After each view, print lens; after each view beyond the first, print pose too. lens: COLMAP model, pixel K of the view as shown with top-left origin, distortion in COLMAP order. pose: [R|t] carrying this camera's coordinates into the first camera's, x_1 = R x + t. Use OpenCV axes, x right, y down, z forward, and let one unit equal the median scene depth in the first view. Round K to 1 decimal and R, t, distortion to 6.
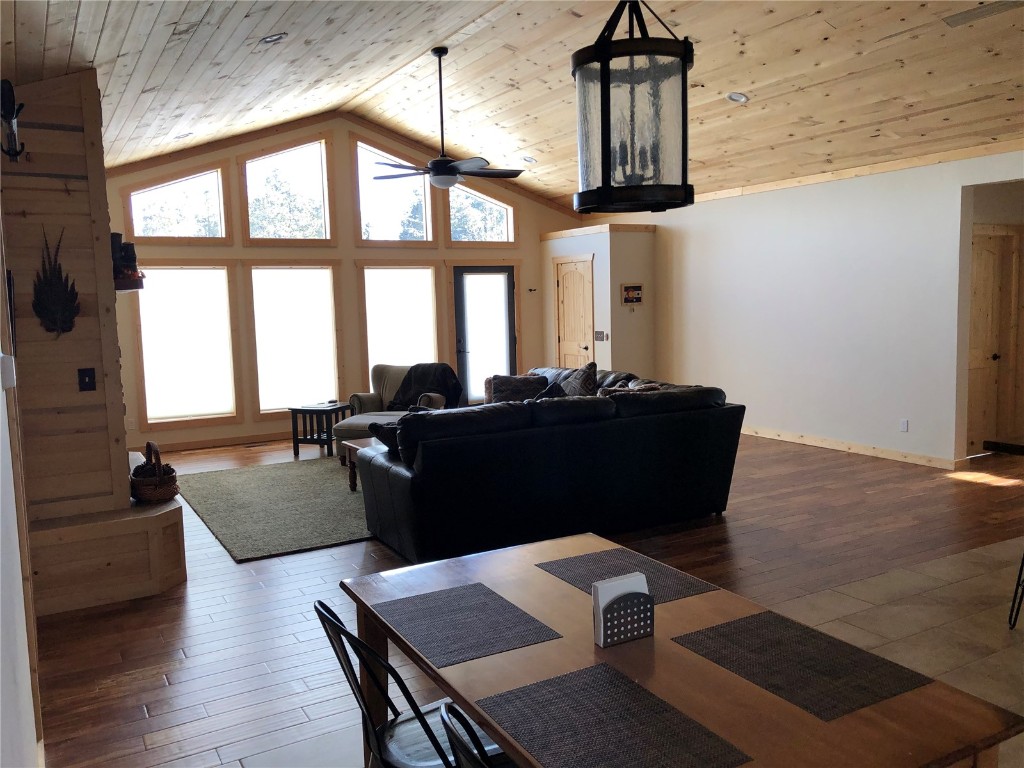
lens RADIAL K [[831.3, 0, 506.6], [0, 831.3, 382.0], [0, 0, 1]] dist [0.008598, -0.001194]
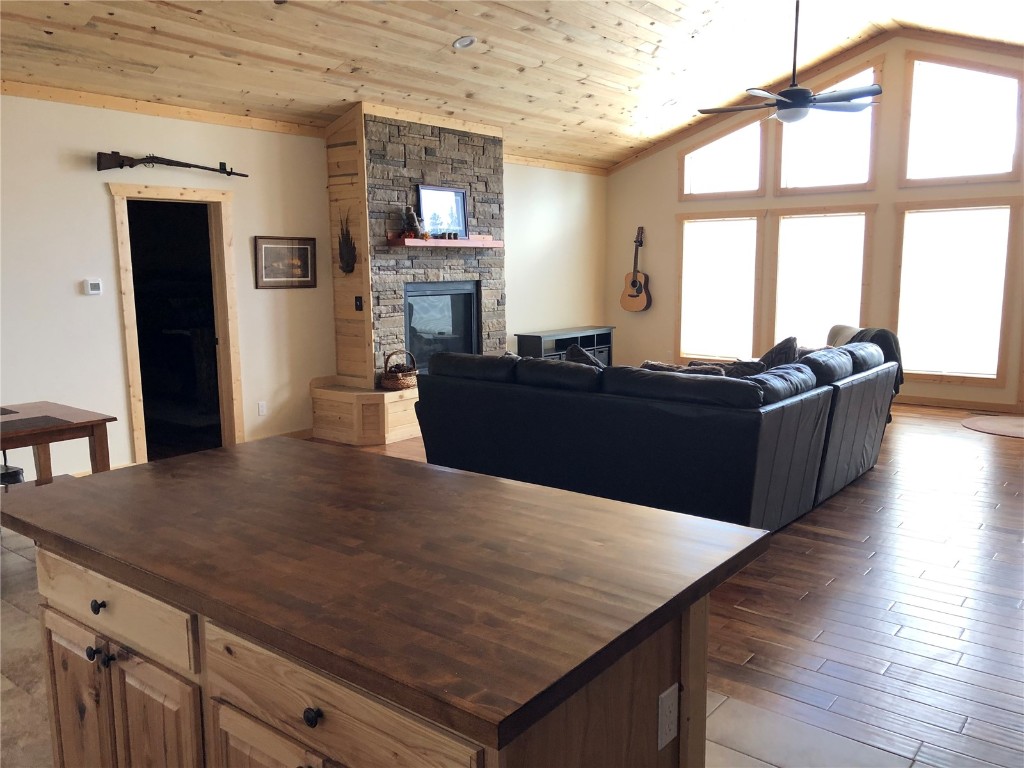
lens RADIAL K [[831.3, 0, 507.3], [0, 831.3, 387.1], [0, 0, 1]] dist [0.008598, -0.001194]
pose [[0.363105, 0.164828, -0.917053, 0.530356], [-0.092945, 0.985727, 0.140370, -0.046450], [0.927101, 0.034267, 0.373242, 0.333947]]
